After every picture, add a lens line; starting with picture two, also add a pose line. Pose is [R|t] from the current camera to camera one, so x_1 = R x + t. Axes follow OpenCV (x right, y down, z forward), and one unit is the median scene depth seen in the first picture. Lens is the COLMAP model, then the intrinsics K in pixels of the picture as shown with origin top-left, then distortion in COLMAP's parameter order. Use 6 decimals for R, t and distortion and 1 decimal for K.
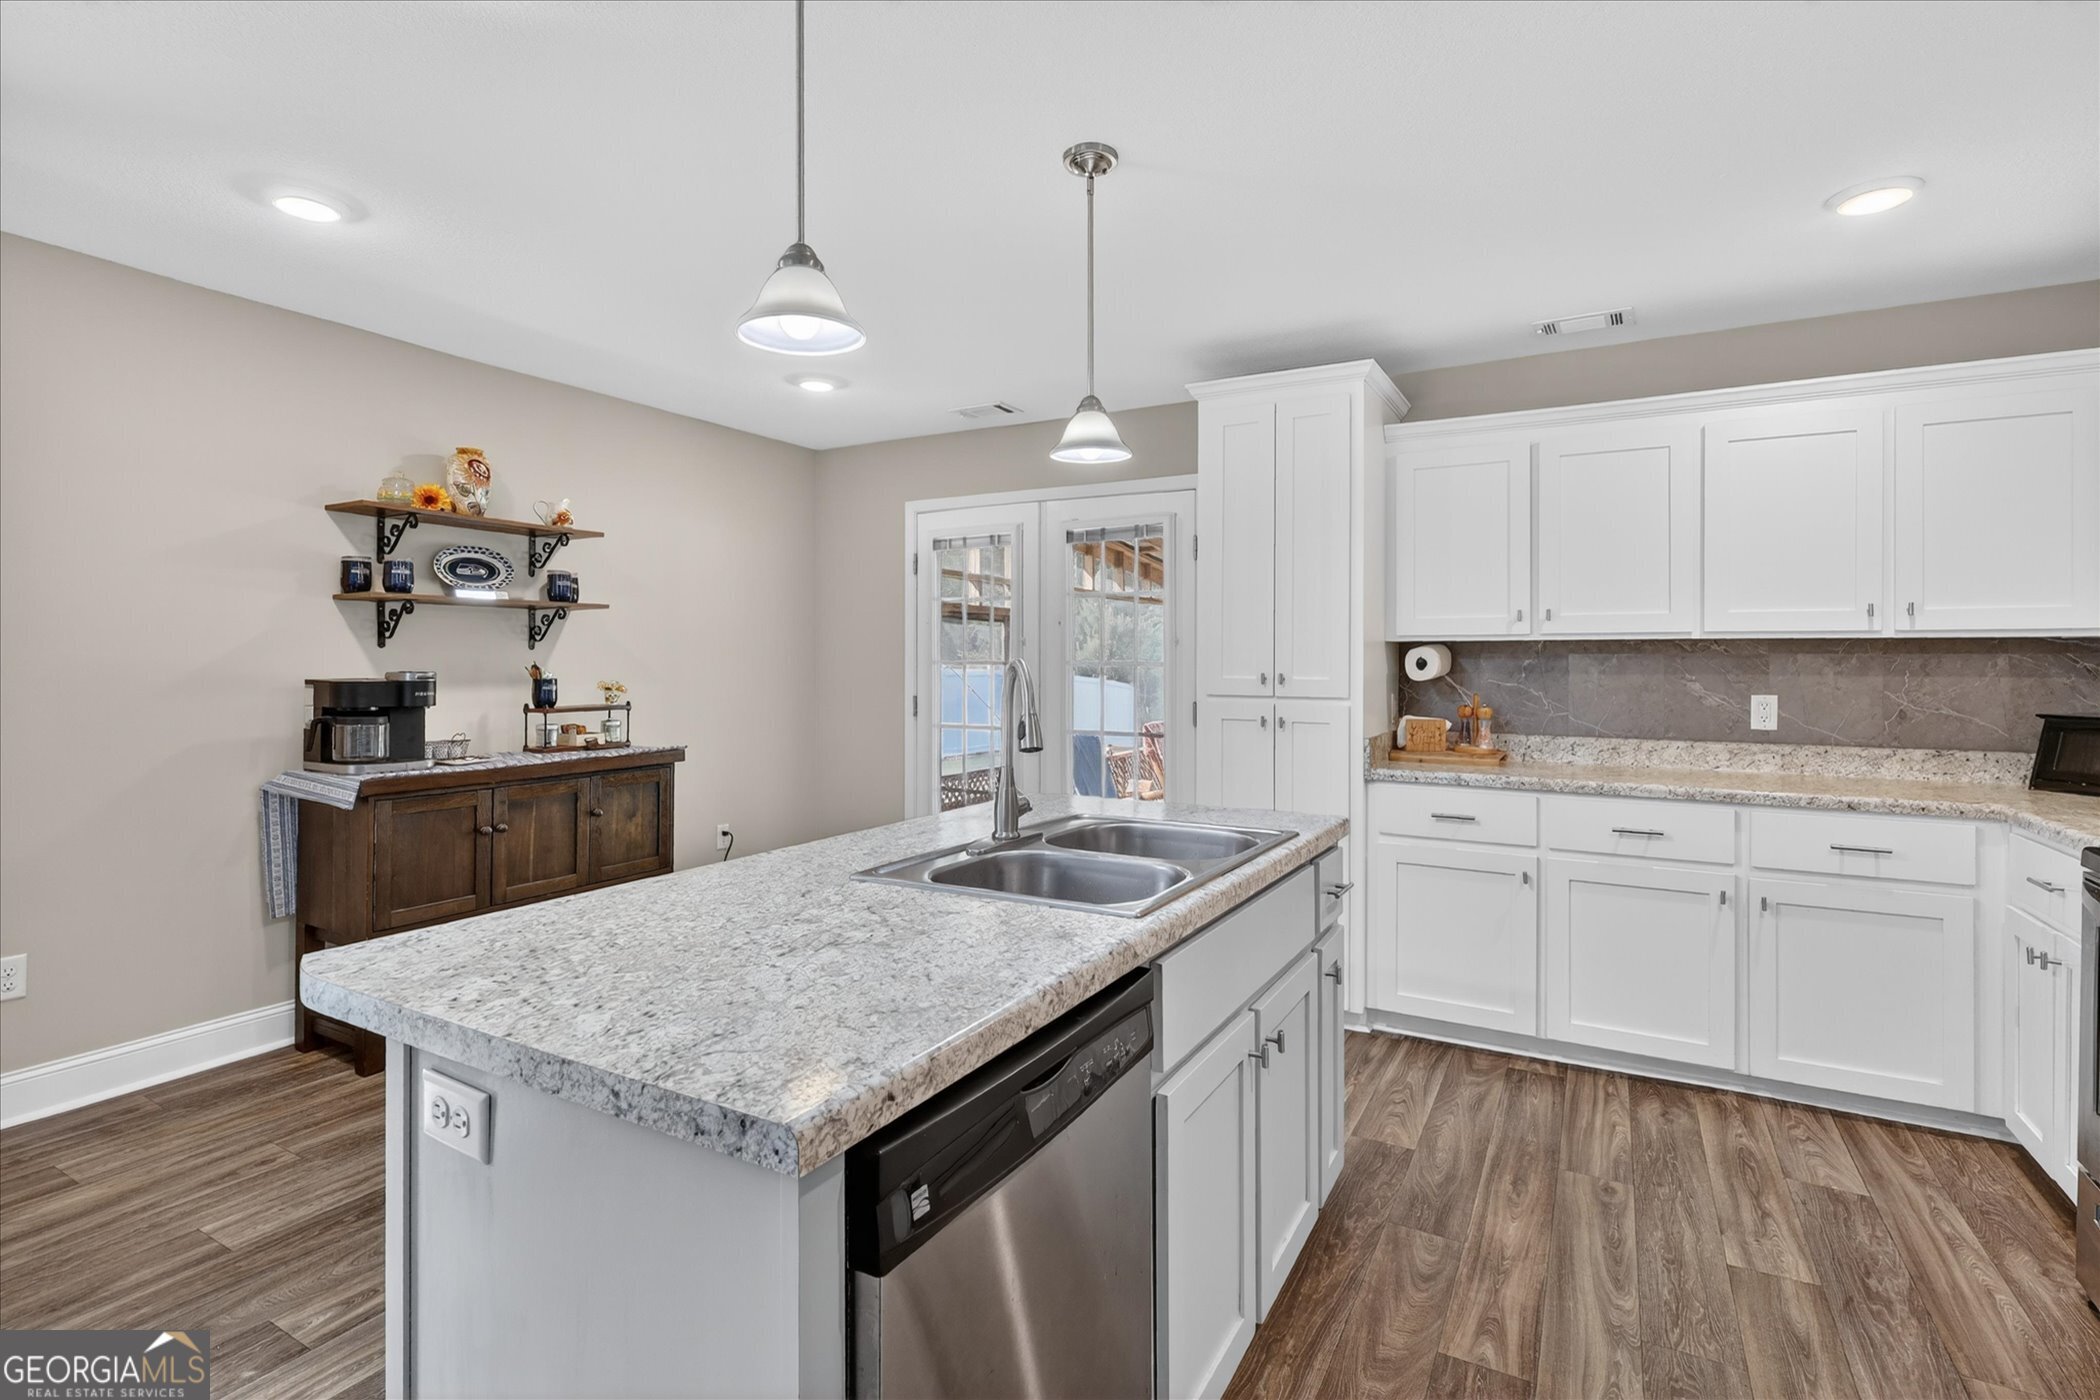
lens RADIAL K [[994.8, 0, 1027.7], [0, 994.8, 657.5], [0, 0, 1]] dist [-0.003255, -0.000413]
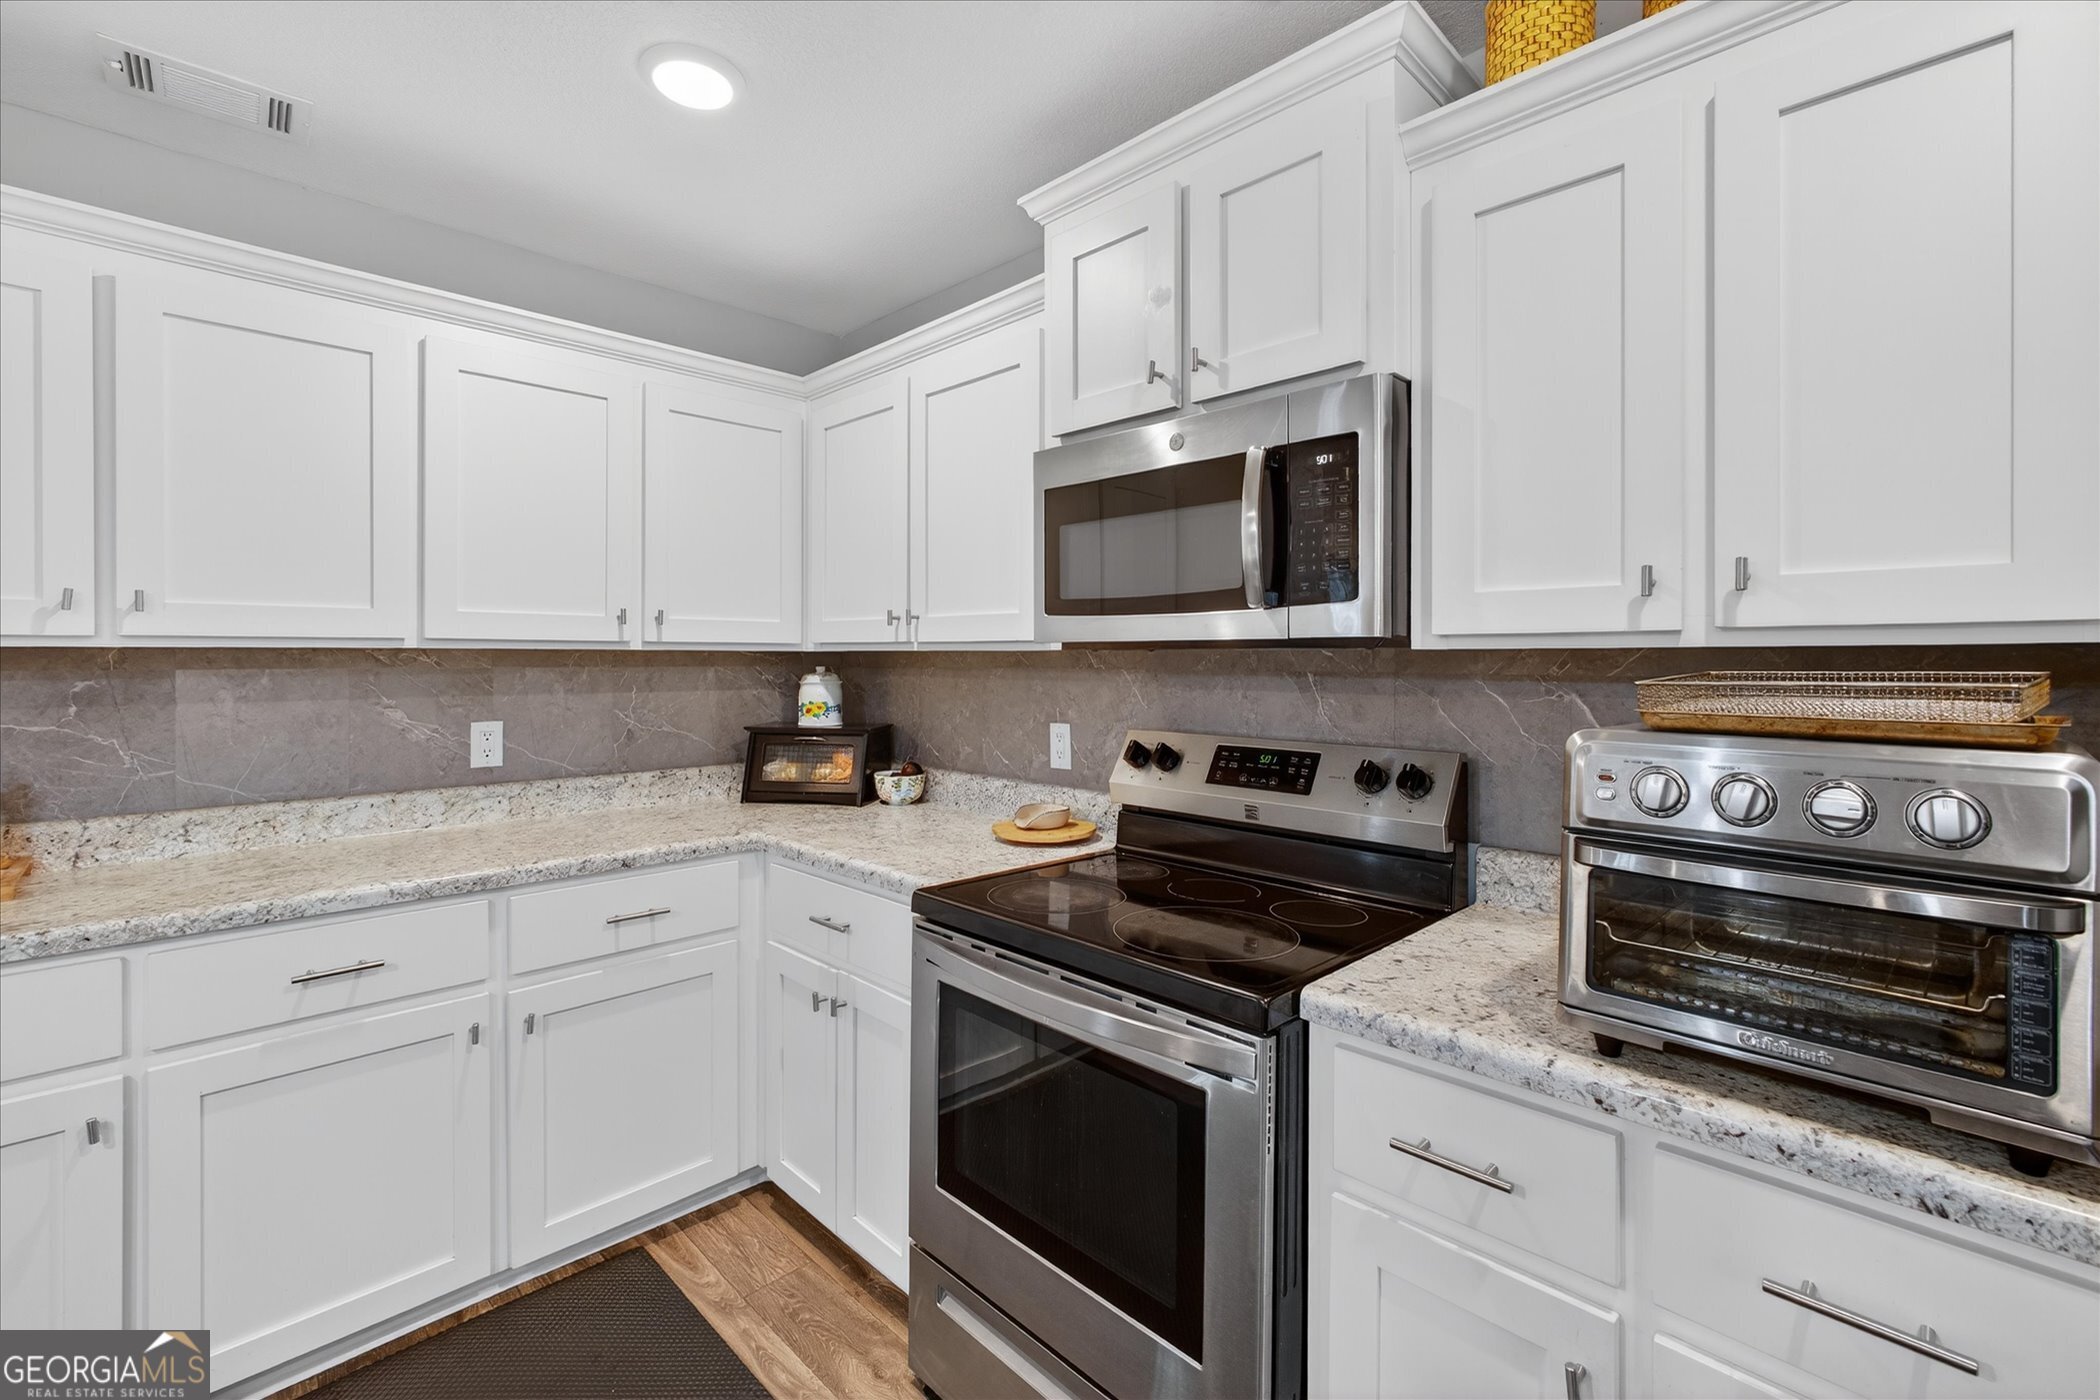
lens RADIAL K [[908.0, 0, 1051.8], [0, 908.0, 656.5], [0, 0, 1]] dist [-0.013338, 0.004947]
pose [[0.253432, -0.000458, 0.967353, 0.184957], [-0.001528, 0.999998, 0.000873, -0.014145], [-0.967352, -0.001699, 0.253431, 0.417172]]
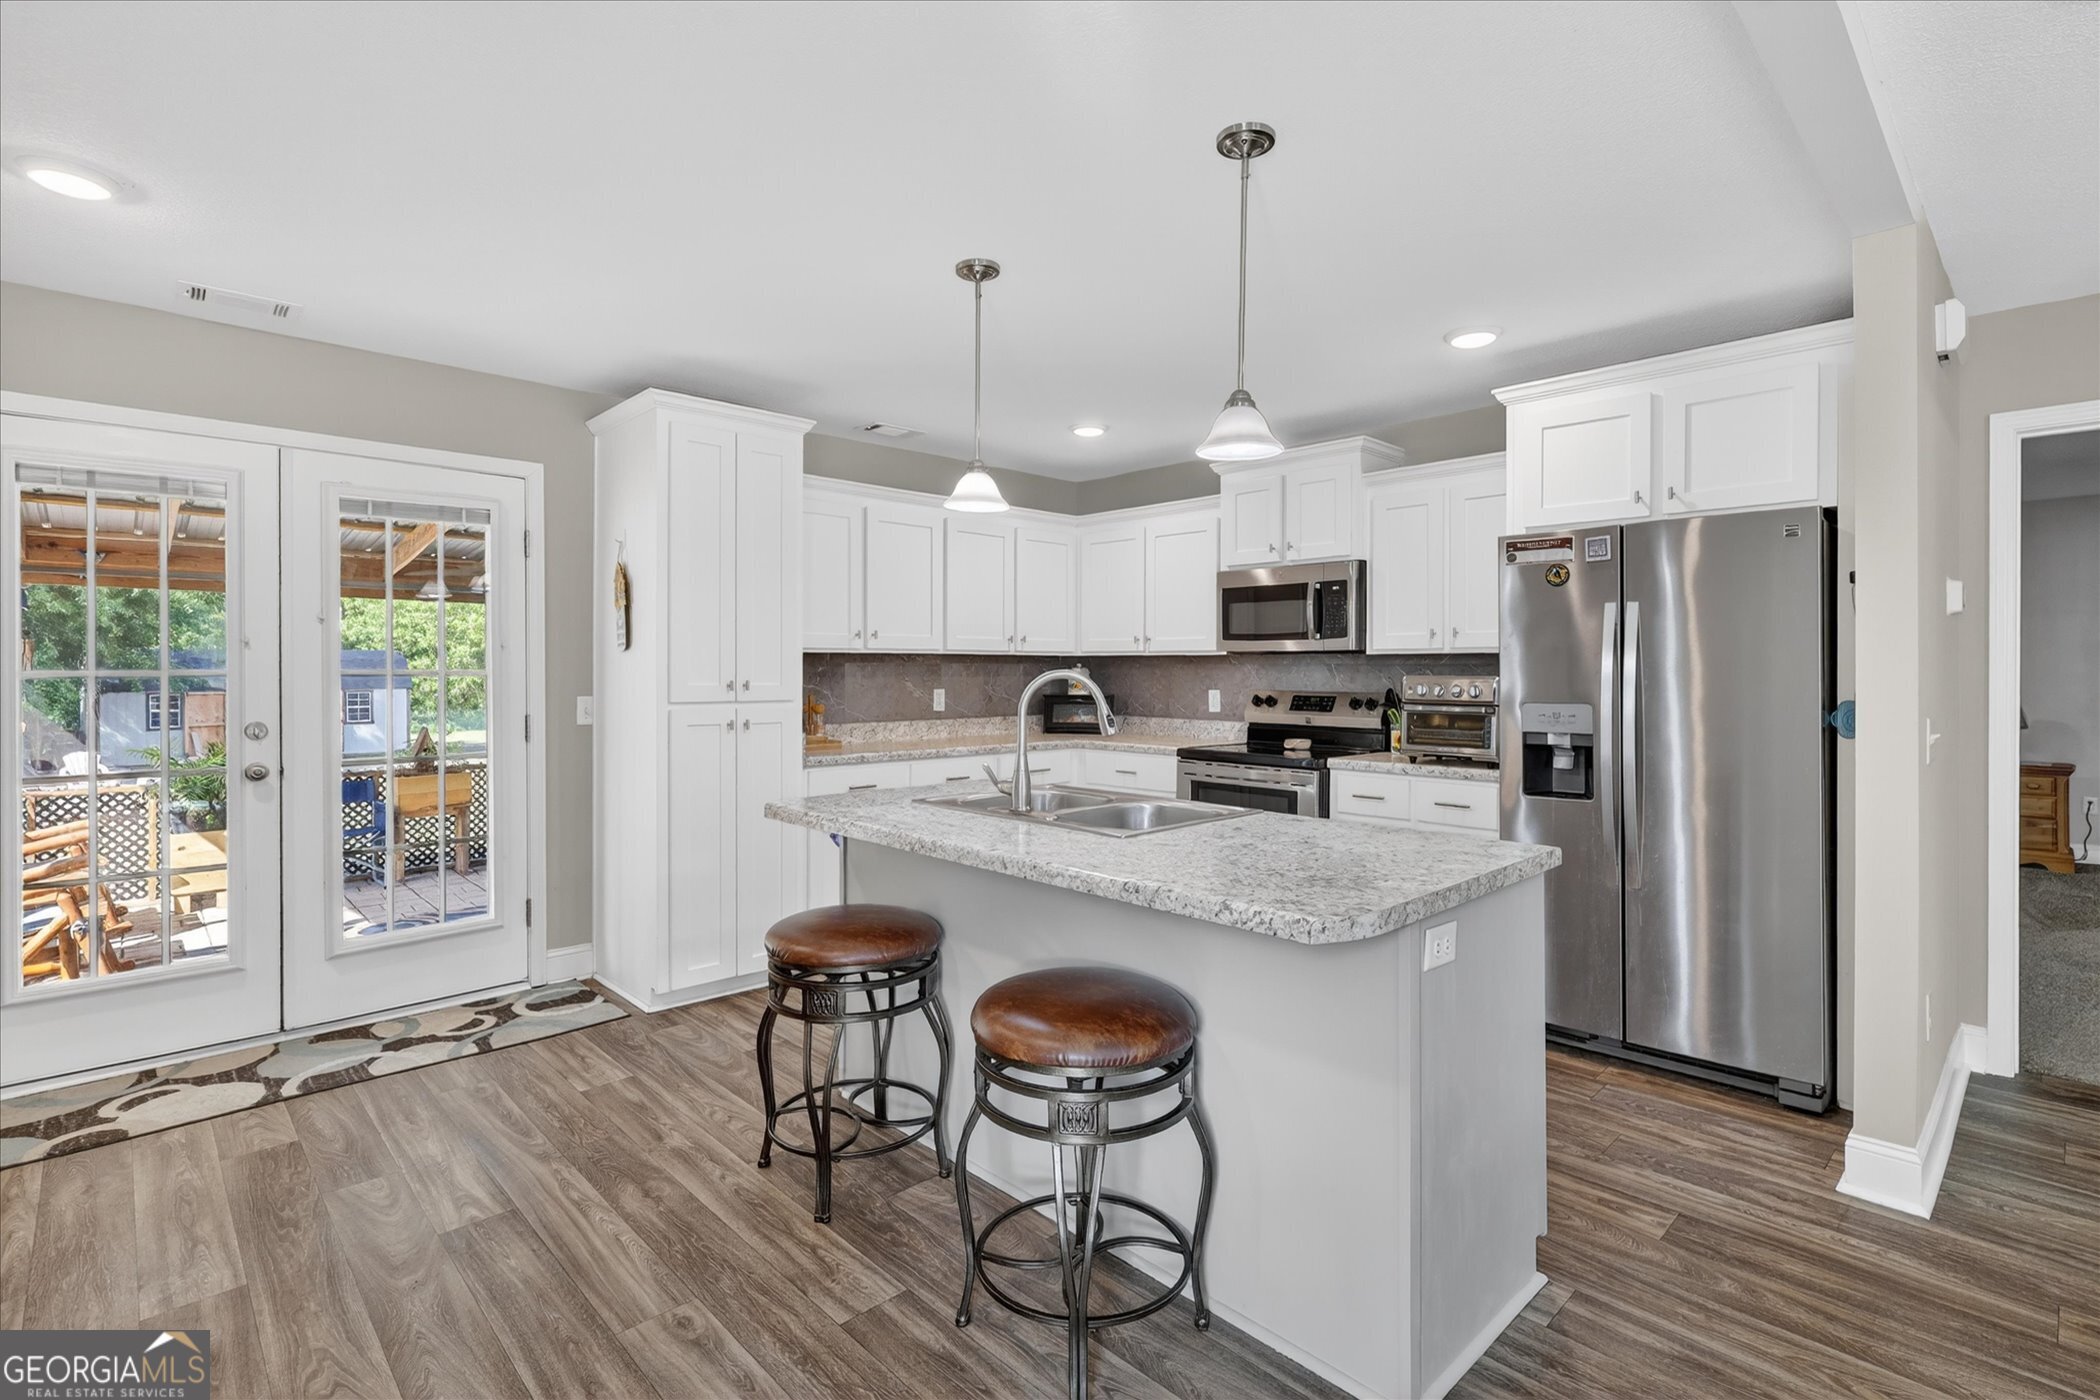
lens RADIAL K [[994.8, 0, 1056.7], [0, 994.8, 663.5], [0, 0, 1]] dist [-0.003255, -0.000413]
pose [[0.262995, 0.001134, 0.964796, -0.778735], [-0.002553, 0.999997, -0.000479, -0.002985], [-0.964794, -0.002337, 0.262997, 0.411902]]
